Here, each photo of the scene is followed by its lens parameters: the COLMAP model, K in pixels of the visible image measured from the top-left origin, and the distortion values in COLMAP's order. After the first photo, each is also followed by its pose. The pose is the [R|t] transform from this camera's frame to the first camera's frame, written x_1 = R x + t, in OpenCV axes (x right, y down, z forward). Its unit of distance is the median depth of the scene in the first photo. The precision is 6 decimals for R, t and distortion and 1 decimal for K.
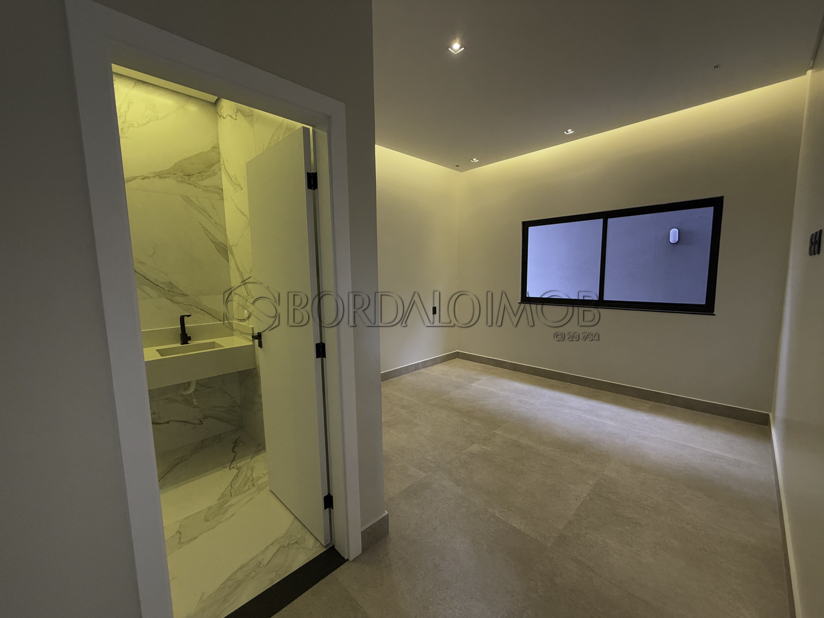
lens RADIAL K [[327.6, 0, 411.7], [0, 327.6, 309.7], [0, 0, 1]] dist [0.001640, -0.000458]
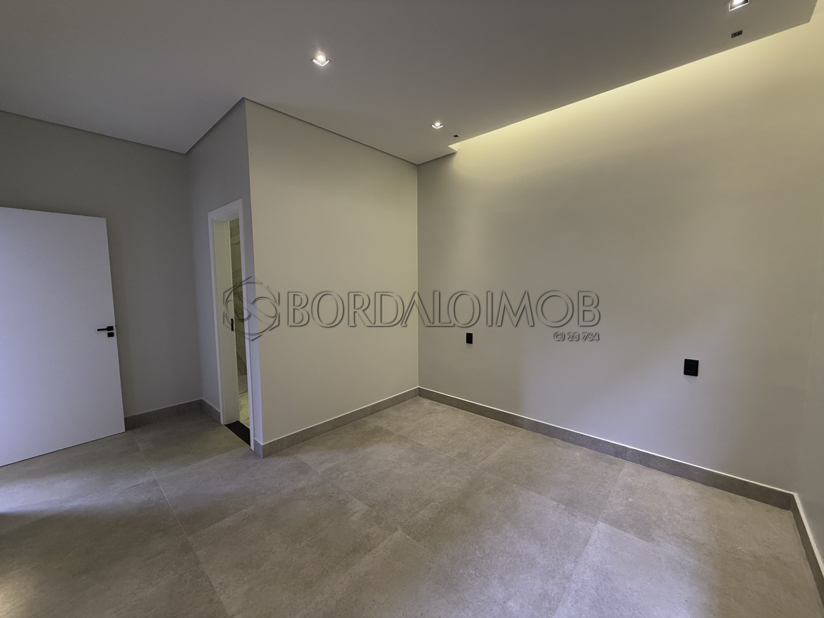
lens RADIAL K [[327.6, 0, 411.4], [0, 327.6, 310.1], [0, 0, 1]] dist [0.001640, -0.000458]
pose [[0.057408, 0.105660, -0.992744, 0.897510], [-0.110273, 0.988970, 0.098881, -0.145178], [0.992242, 0.103797, 0.068426, 0.961132]]
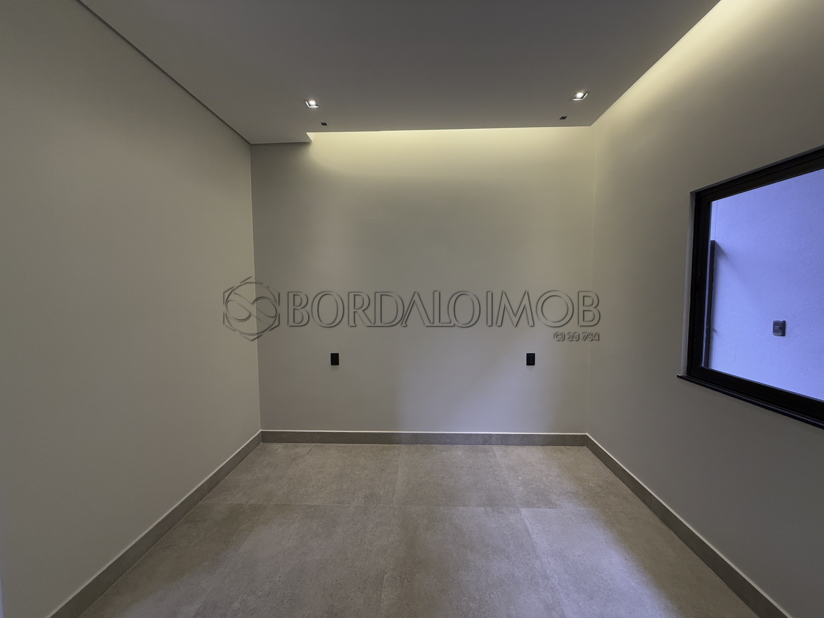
lens RADIAL K [[327.6, 0, 412.4], [0, 327.6, 310.5], [0, 0, 1]] dist [0.001640, -0.000458]
pose [[0.690278, 0.061376, -0.720936, 0.628217], [-0.088806, 0.996049, -0.000232, -0.123432], [0.718074, 0.064184, 0.693001, 0.688914]]
